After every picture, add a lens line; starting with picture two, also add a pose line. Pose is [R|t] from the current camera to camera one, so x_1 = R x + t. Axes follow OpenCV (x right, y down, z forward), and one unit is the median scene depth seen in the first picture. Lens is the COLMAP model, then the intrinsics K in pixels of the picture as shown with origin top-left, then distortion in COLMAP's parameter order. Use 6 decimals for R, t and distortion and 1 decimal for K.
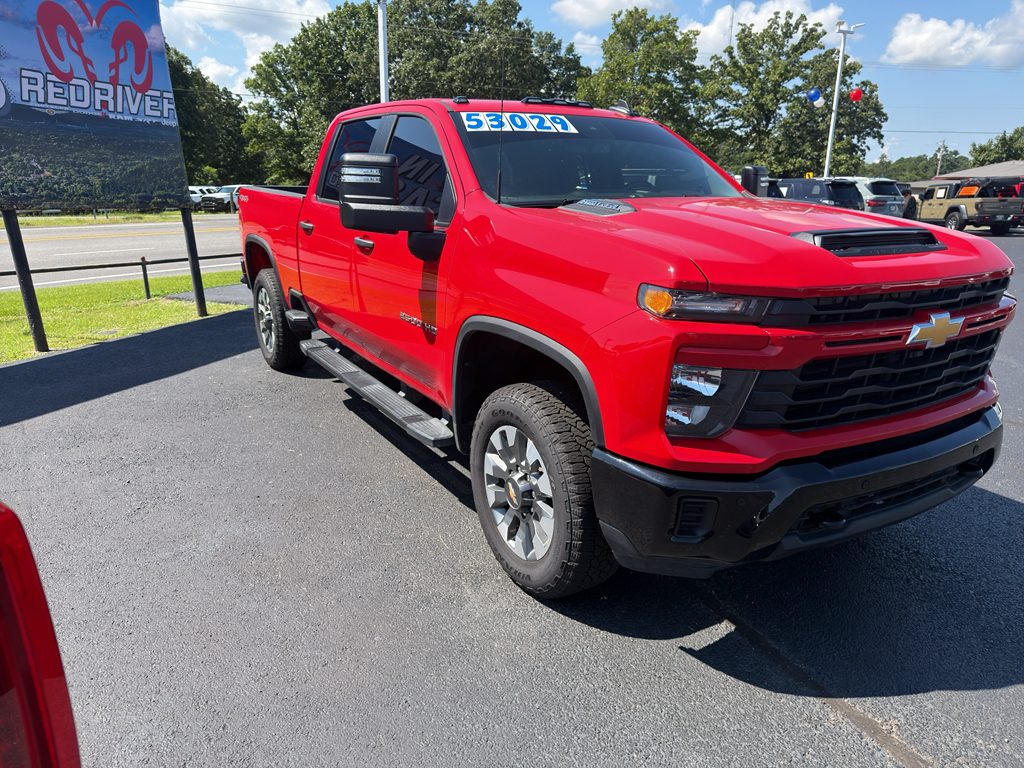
lens RADIAL K [[716.6, 0, 536.7], [0, 716.6, 390.4], [0, 0, 1]] dist [0.007555, -0.035430]
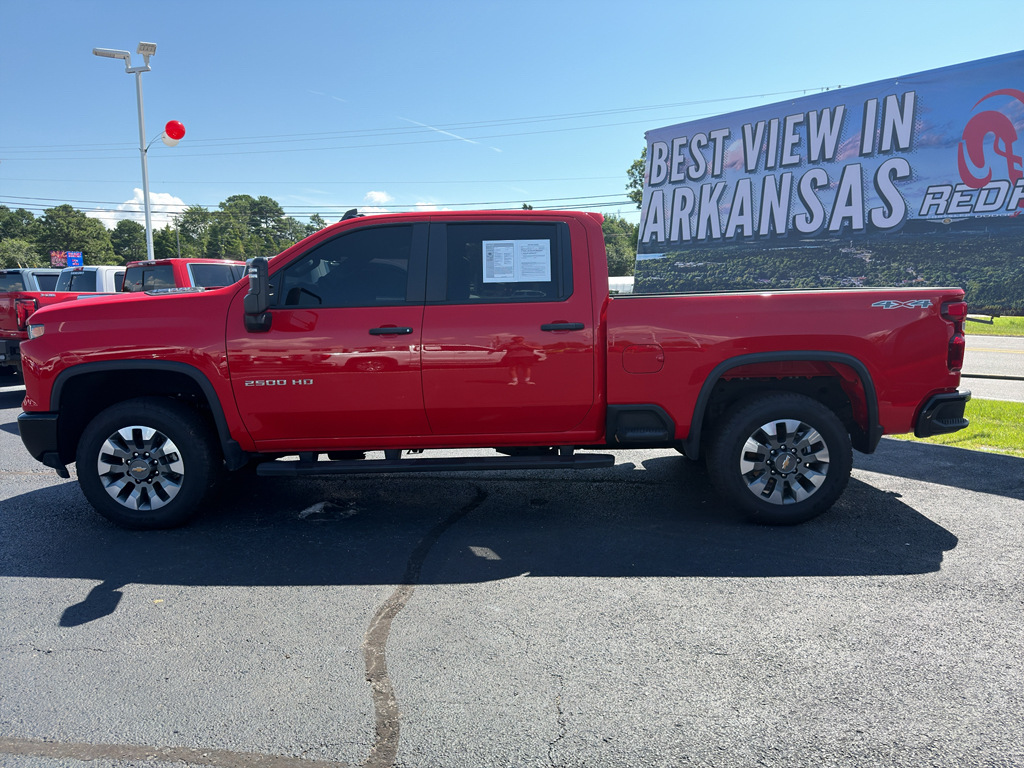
lens RADIAL K [[716.6, 0, 505.7], [0, 716.6, 393.0], [0, 0, 1]] dist [0.007555, -0.035430]
pose [[-0.534407, 0.093564, -0.840033, 0.515017], [-0.236664, 0.937536, 0.254983, -0.245245], [0.811418, 0.335070, -0.478882, 0.964931]]
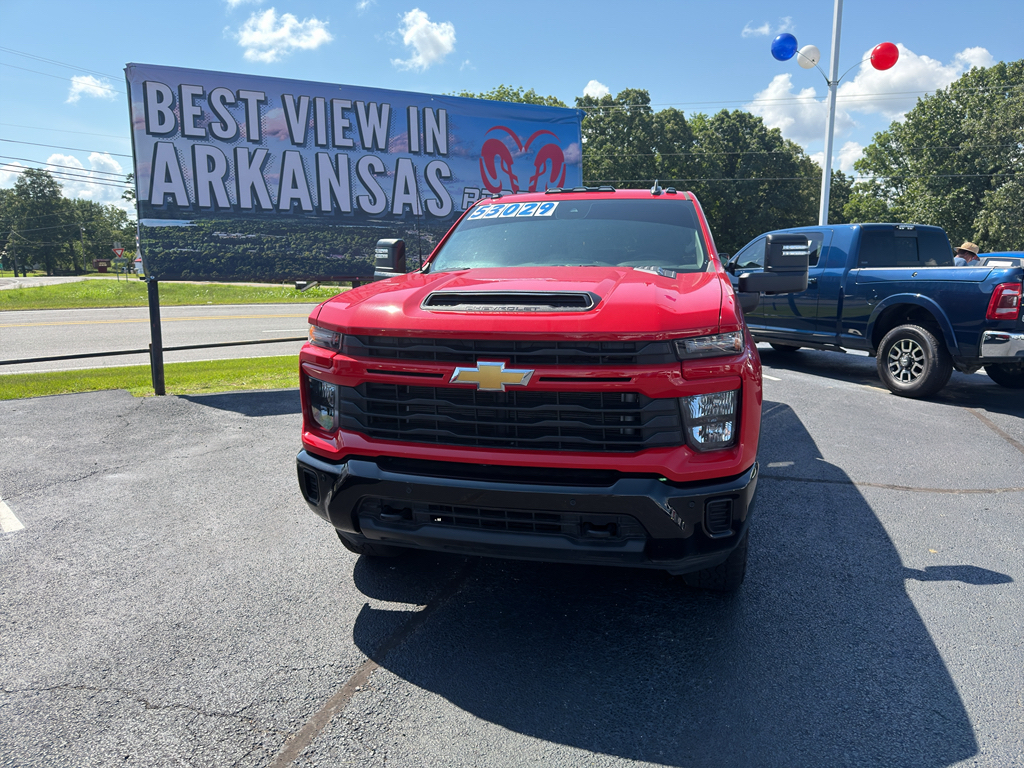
lens RADIAL K [[716.6, 0, 524.3], [0, 716.6, 408.5], [0, 0, 1]] dist [0.007555, -0.035430]
pose [[0.695292, 0.122596, -0.708194, 0.419539], [-0.179032, 0.983828, -0.005459, -0.010849], [0.696072, 0.130585, 0.705997, 0.073716]]
